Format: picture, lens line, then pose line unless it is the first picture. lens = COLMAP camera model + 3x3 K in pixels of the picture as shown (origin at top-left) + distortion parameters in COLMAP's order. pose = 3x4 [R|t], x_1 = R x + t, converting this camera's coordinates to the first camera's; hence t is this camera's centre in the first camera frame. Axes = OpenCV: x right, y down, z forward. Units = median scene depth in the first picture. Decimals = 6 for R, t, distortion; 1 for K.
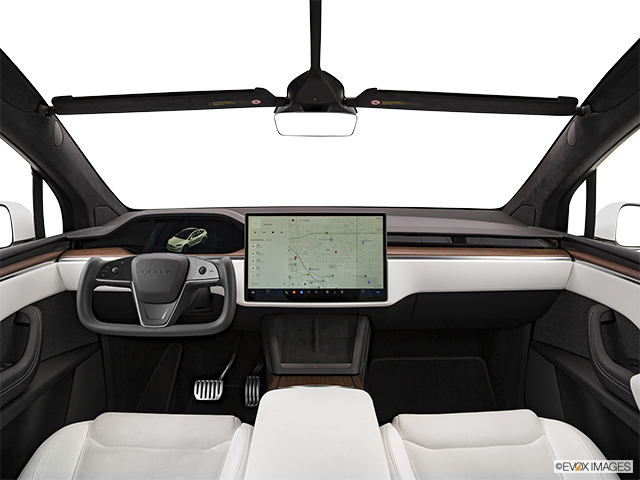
lens RADIAL K [[483.1, 0, 321.0], [0, 483.1, 234.1], [0, 0, 1]] dist [-0.078800, -0.003332]
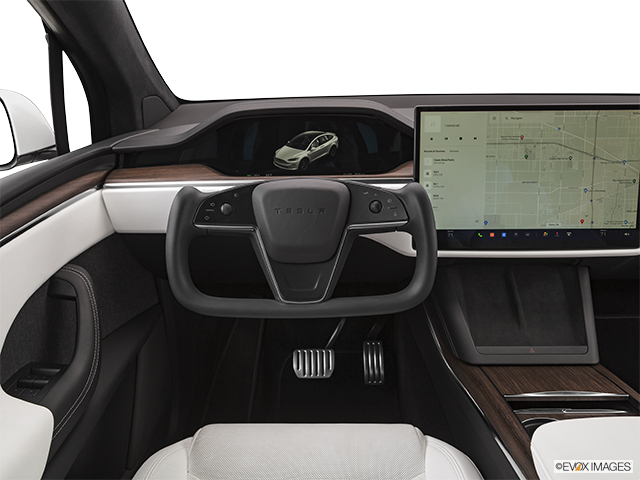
lens RADIAL K [[565.1, 0, 320.6], [0, 565.1, 237.1], [0, 0, 1]] dist [0.007458, -0.007230]
pose [[0.999908, -0.005418, -0.012467, -0.269090], [0.007676, 0.981963, 0.188918, -0.017804], [0.011219, -0.188996, 0.981914, 0.269158]]
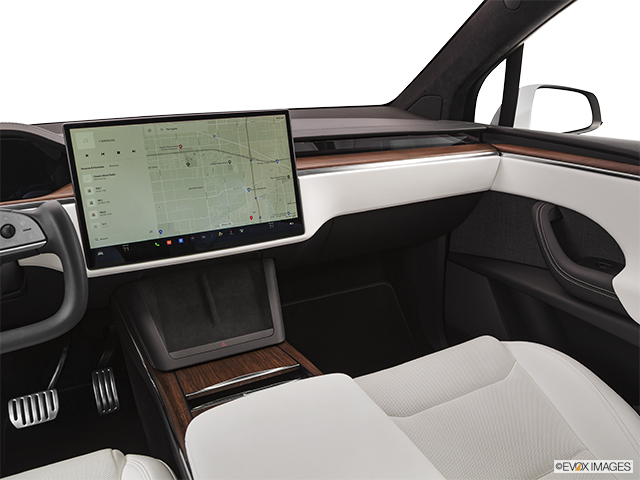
lens RADIAL K [[512.9, 0, 352.9], [0, 512.9, 237.1], [0, 0, 1]] dist [-0.041254, 0.000957]
pose [[0.895252, -0.156833, 0.417045, -0.118980], [0.087192, 0.979573, 0.181203, 0.010490], [-0.436945, -0.125860, 0.890639, 0.279356]]
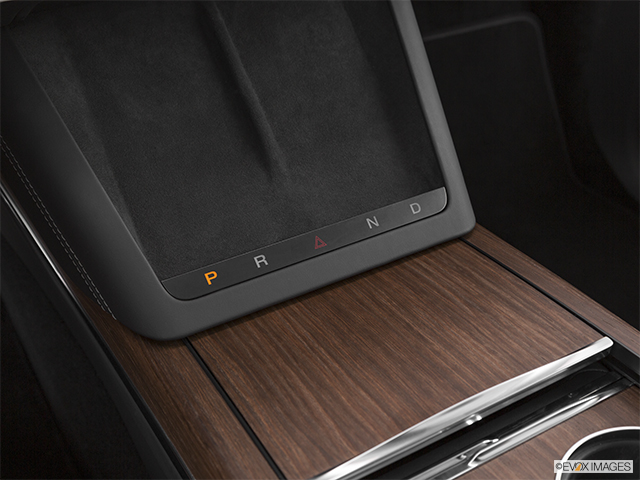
lens RADIAL K [[800.1, 0, 315.4], [0, 800.1, 241.0], [0, 0, 1]] dist [-0.005530, 0.000000]
pose [[0.870602, -0.290622, 0.396978, -0.150370], [0.023938, 0.830951, 0.555830, 0.066597], [-0.491406, -0.474404, 0.730384, 0.696361]]
